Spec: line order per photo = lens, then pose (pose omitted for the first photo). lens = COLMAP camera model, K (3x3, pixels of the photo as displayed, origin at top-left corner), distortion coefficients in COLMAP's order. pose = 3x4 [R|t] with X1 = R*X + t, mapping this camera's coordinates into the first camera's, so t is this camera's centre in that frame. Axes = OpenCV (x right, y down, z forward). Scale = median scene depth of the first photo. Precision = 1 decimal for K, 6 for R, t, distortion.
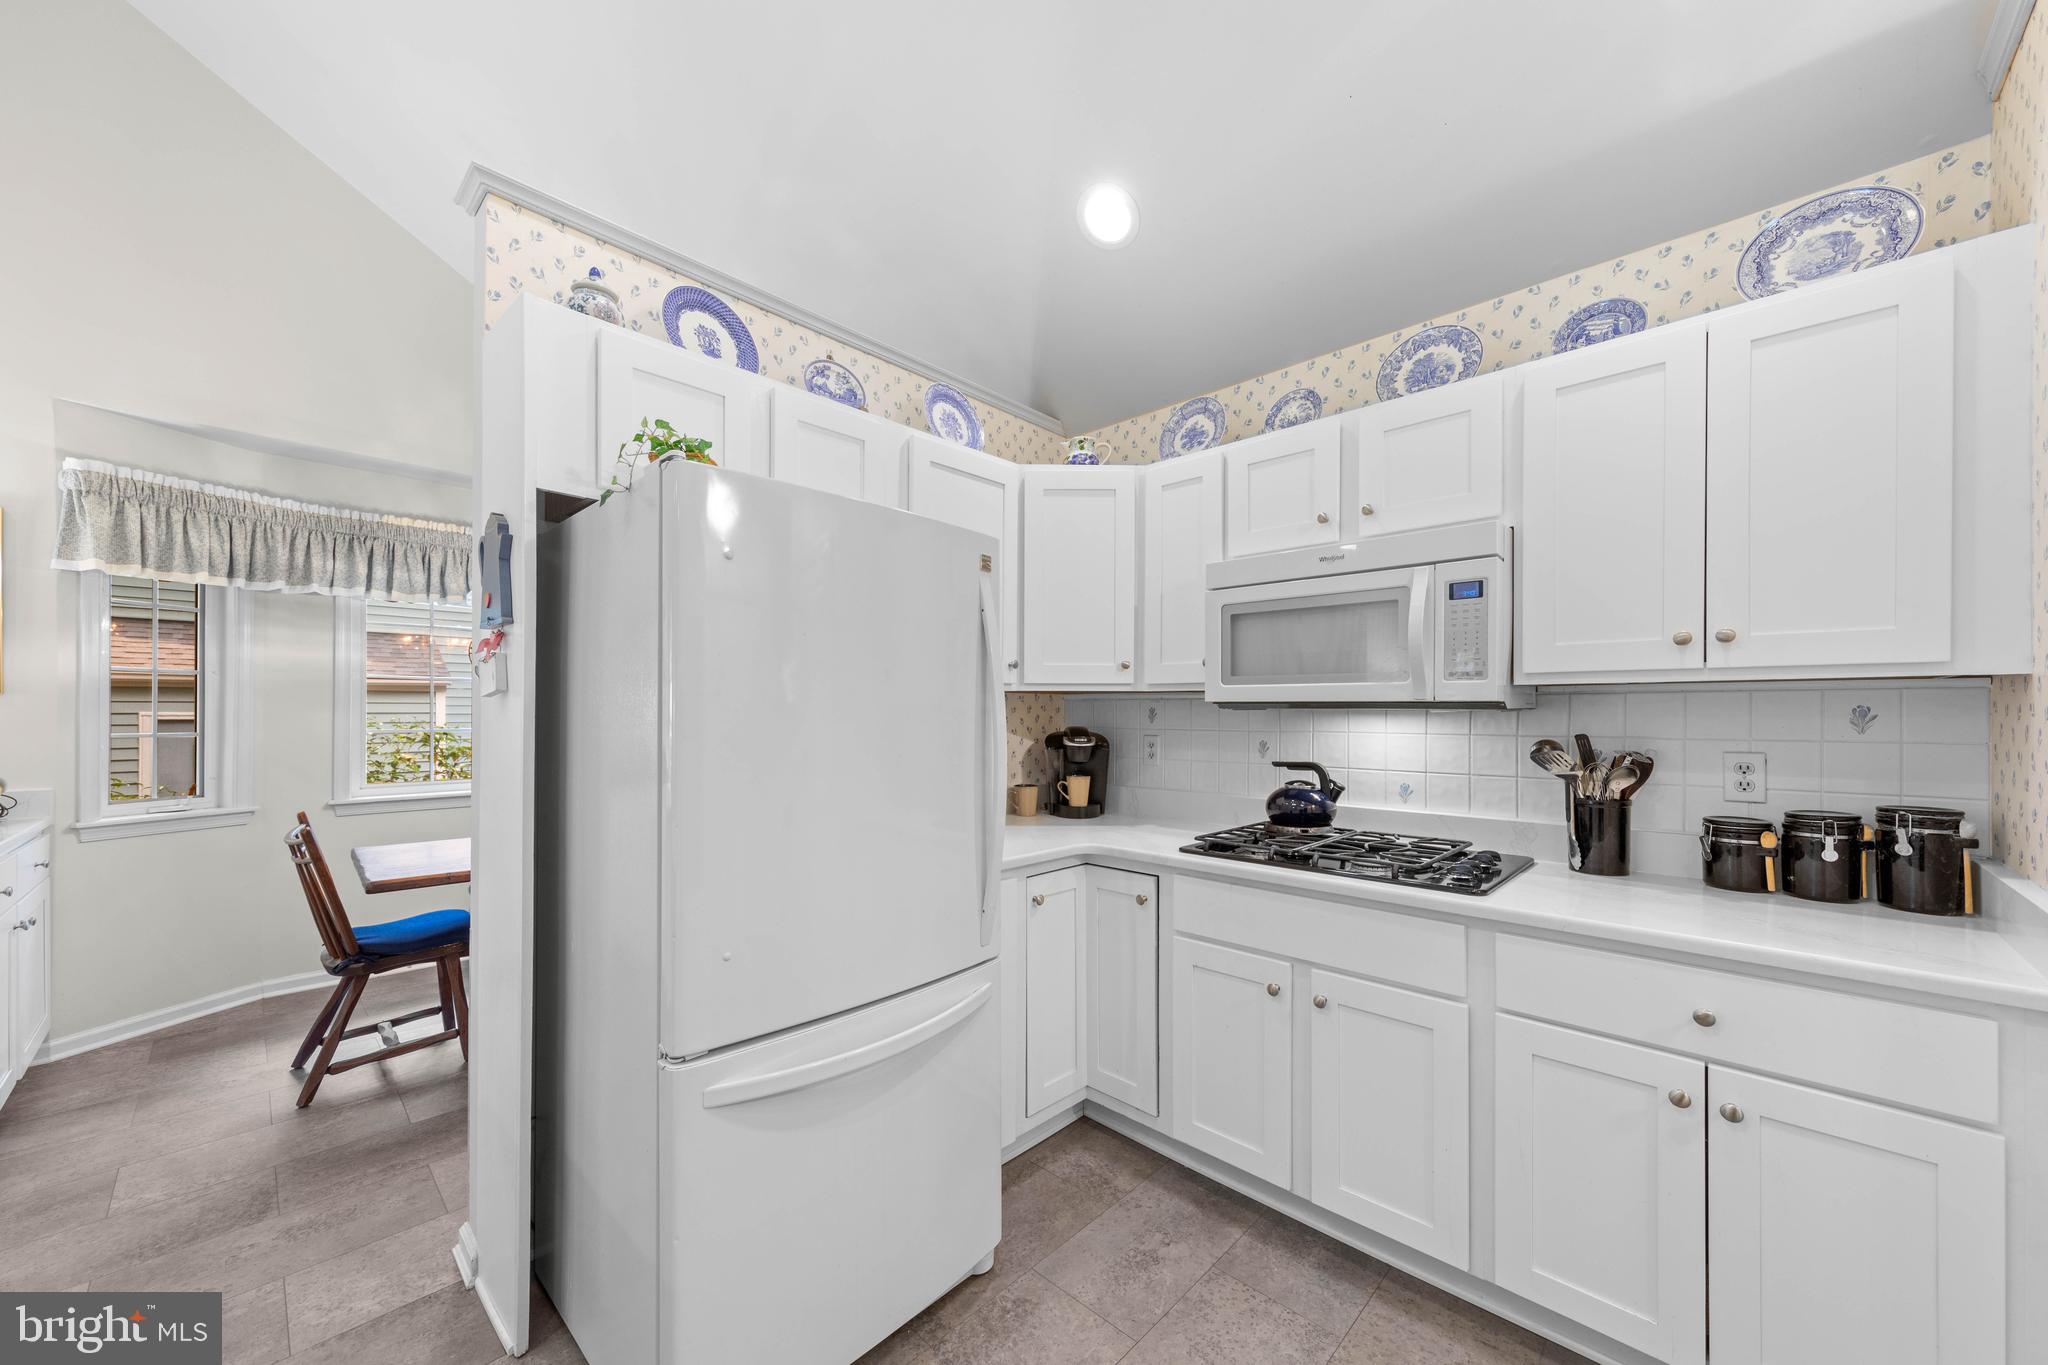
lens RADIAL K [[770.0, 0, 1048.3], [0, 770.0, 707.3], [0, 0, 1]] dist [0.011243, -0.000665]
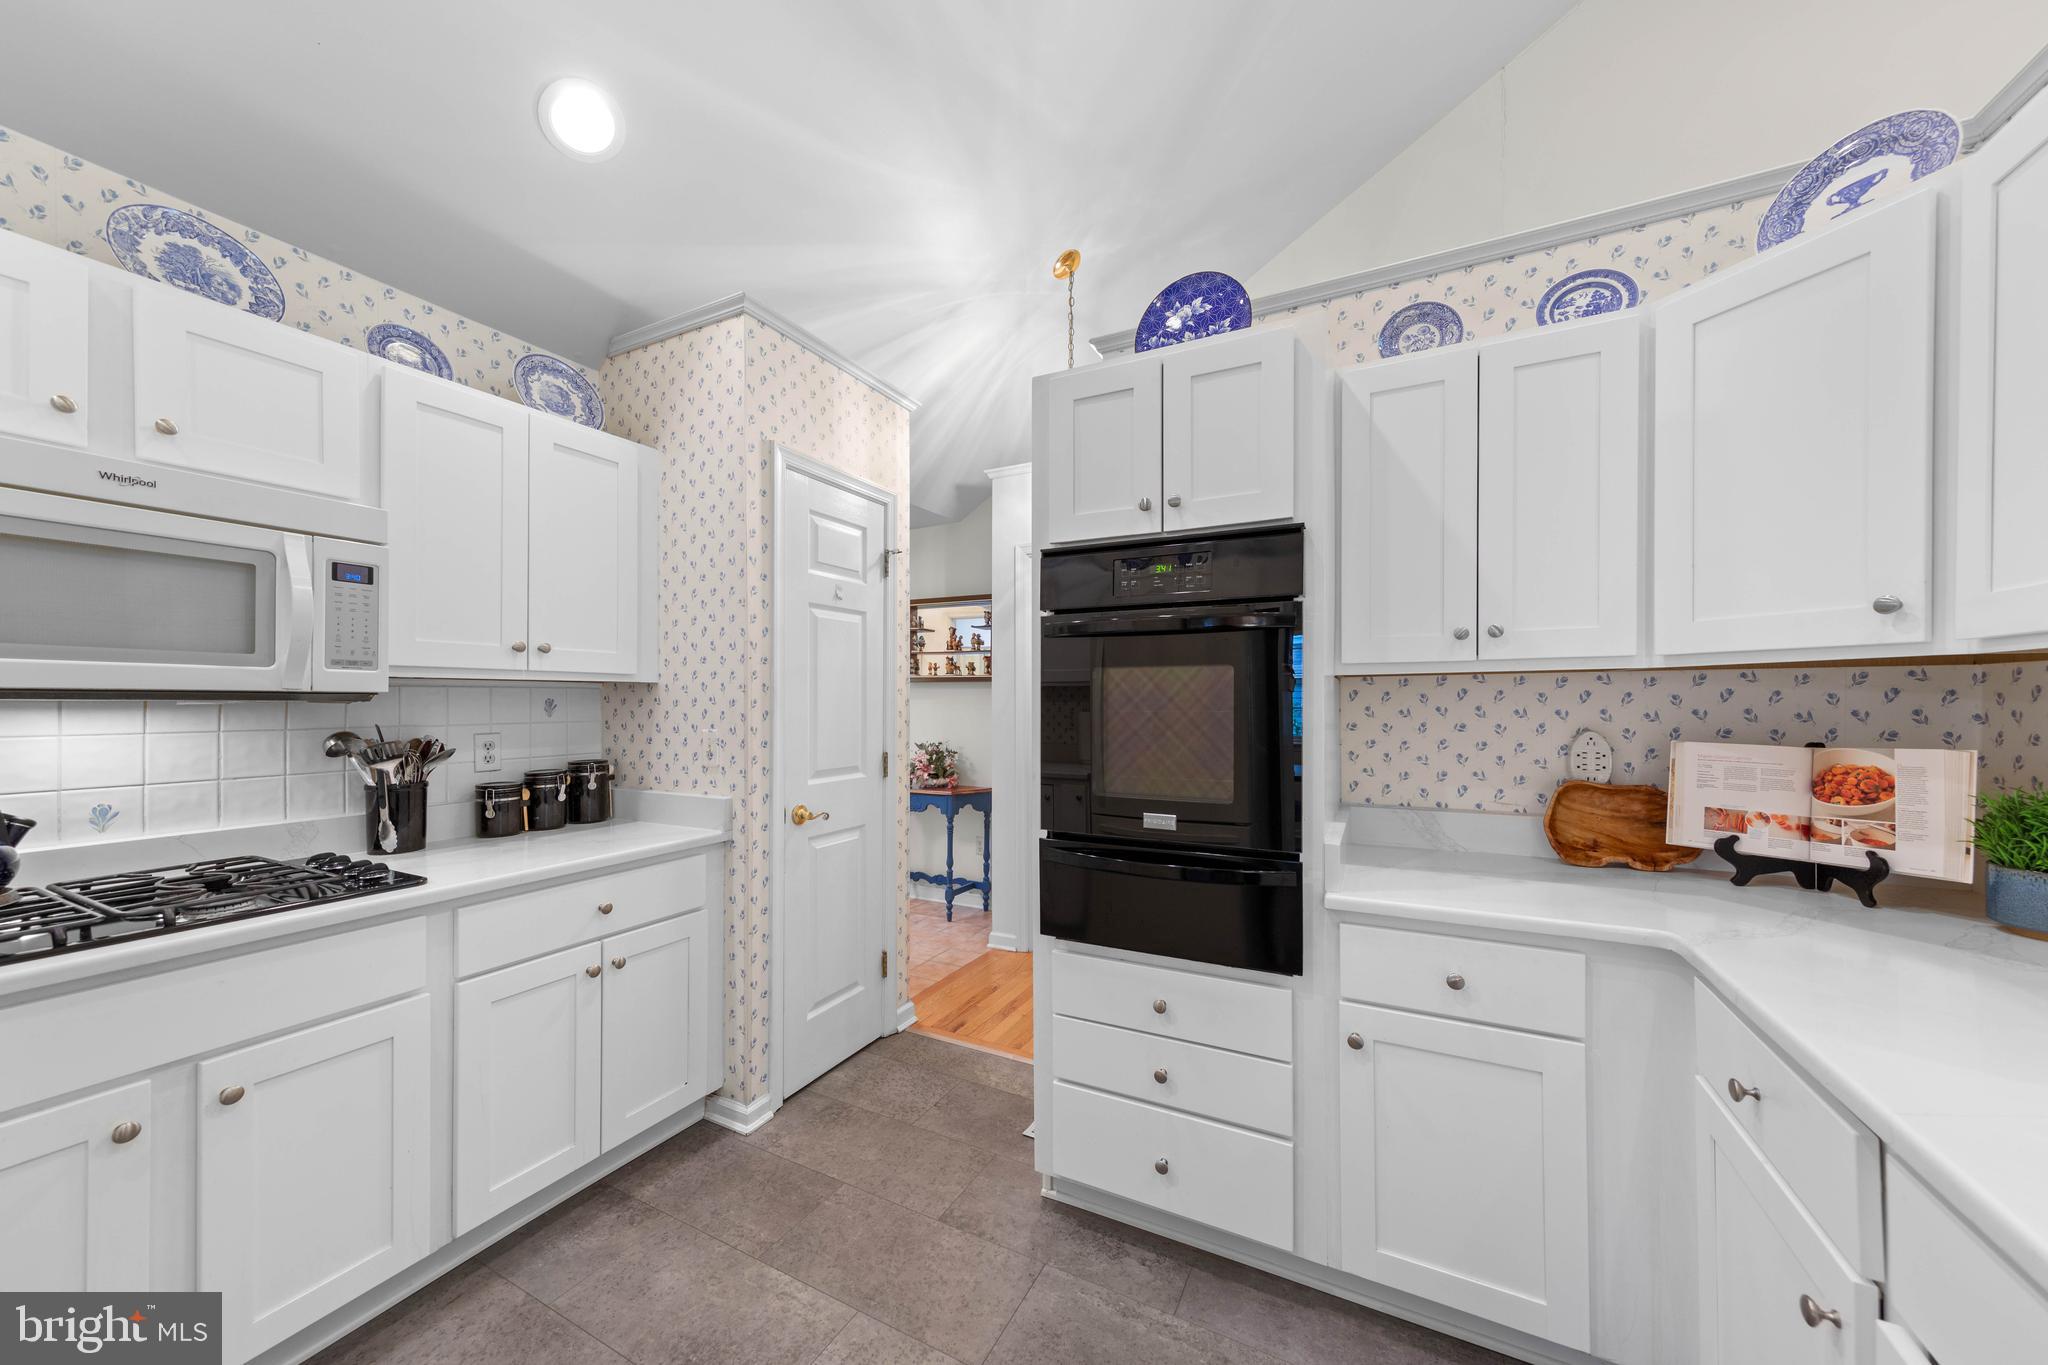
lens RADIAL K [[730.0, 0, 1021.0], [0, 730.0, 697.7], [0, 0, 1]] dist [0.011265, -0.000037]
pose [[-0.272510, 0.005227, 0.962139, -0.358077], [-0.002253, 0.999979, -0.006071, 0.001865], [-0.962150, -0.003822, -0.272493, 0.308613]]
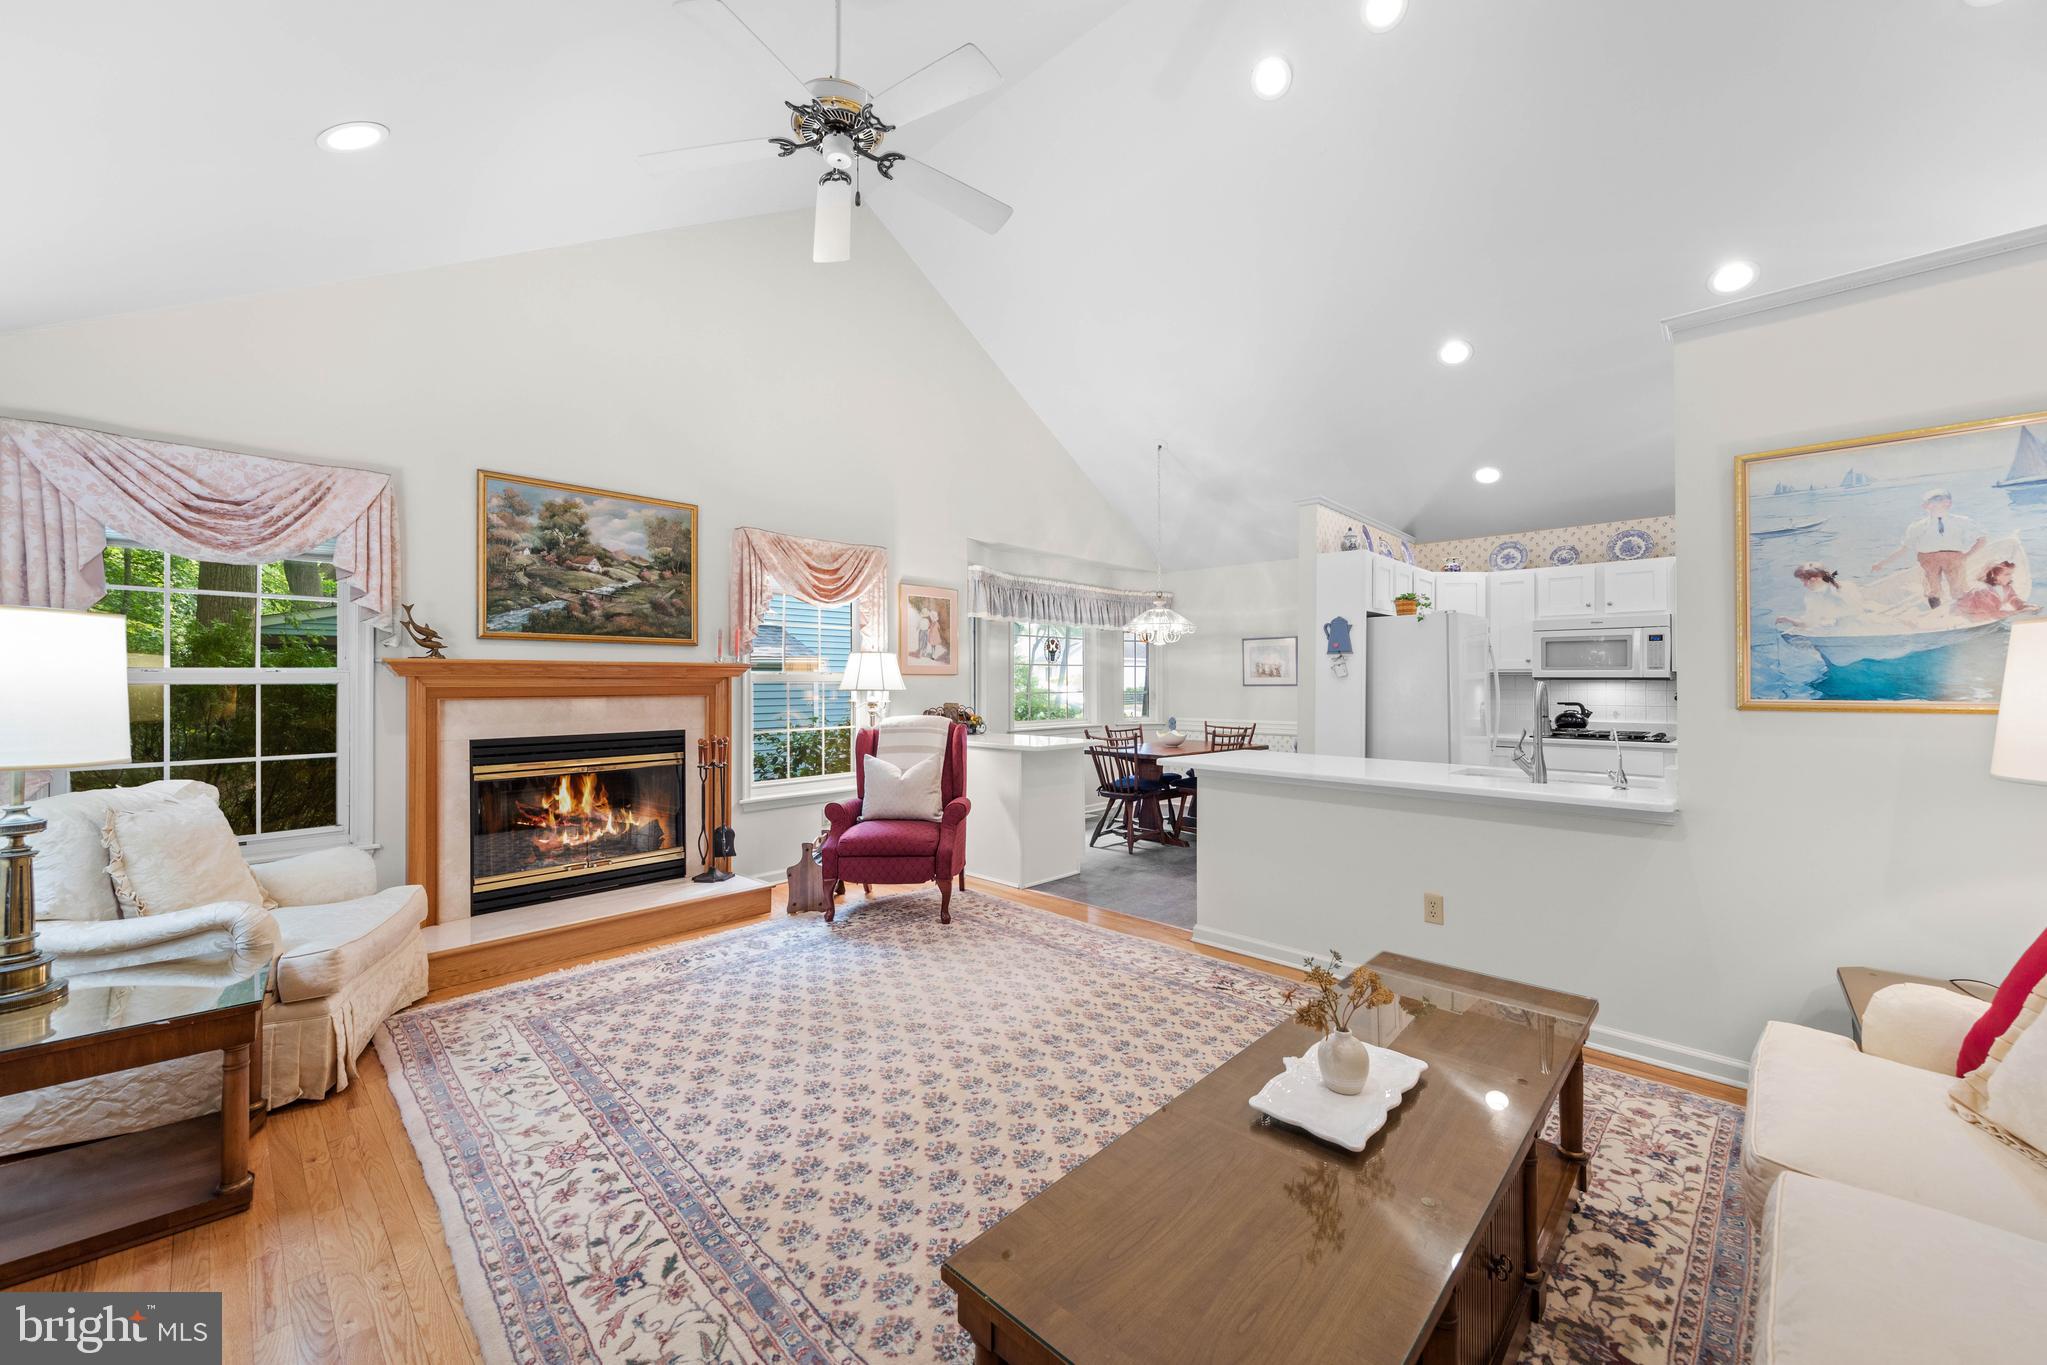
lens RADIAL K [[799.0, 0, 1028.5], [0, 799.0, 674.3], [0, 0, 1]] dist [0.009062, -0.001232]
pose [[0.999952, -0.000755, -0.009772, -1.135853], [0.000718, 0.999993, -0.003725, -0.007066], [0.009774, 0.003718, 0.999945, -1.288391]]
